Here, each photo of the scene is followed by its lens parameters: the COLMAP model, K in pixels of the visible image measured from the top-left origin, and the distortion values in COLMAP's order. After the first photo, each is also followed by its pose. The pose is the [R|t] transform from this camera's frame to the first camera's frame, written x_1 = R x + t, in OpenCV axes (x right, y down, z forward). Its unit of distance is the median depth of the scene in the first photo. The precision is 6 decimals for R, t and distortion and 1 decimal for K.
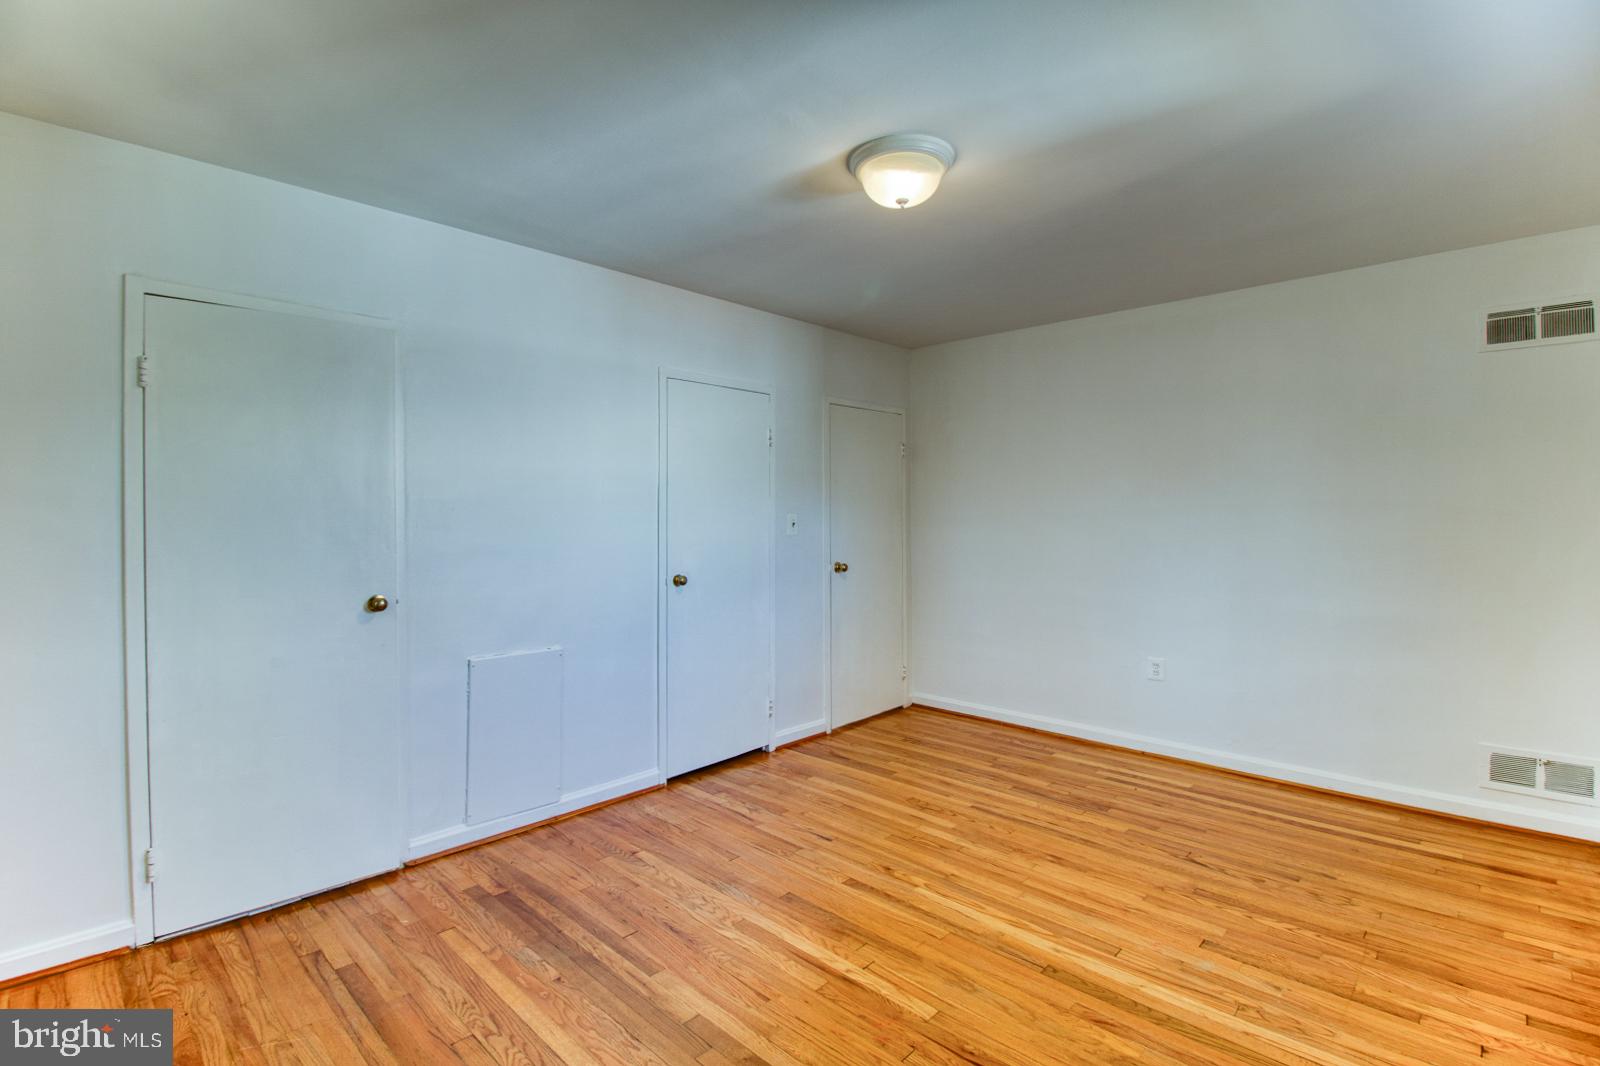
lens RADIAL K [[745.5, 0, 803.4], [0, 745.5, 512.7], [0, 0, 1]] dist [0.002982, -0.014171]
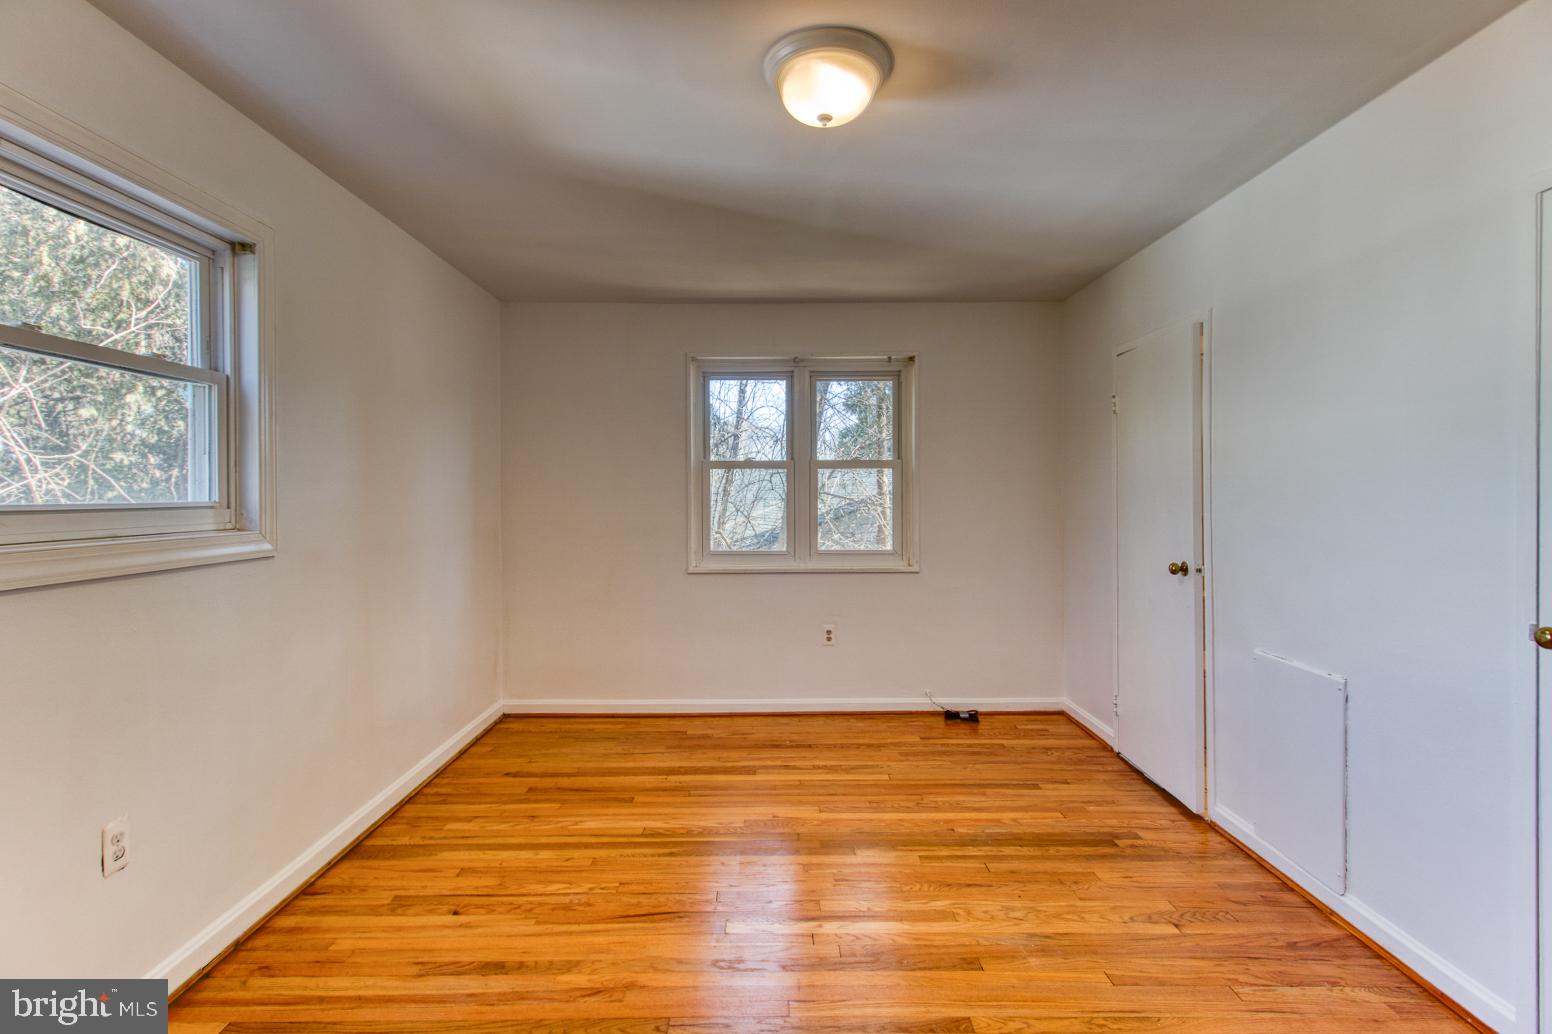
lens RADIAL K [[655.9, 0, 756.0], [0, 655.9, 493.5], [0, 0, 1]] dist [0.032361, -0.008198]
pose [[-0.712059, 0.006052, -0.702094, 0.710712], [0.005851, 0.999979, 0.002686, -0.003812], [0.702095, -0.002195, -0.712080, 1.457142]]
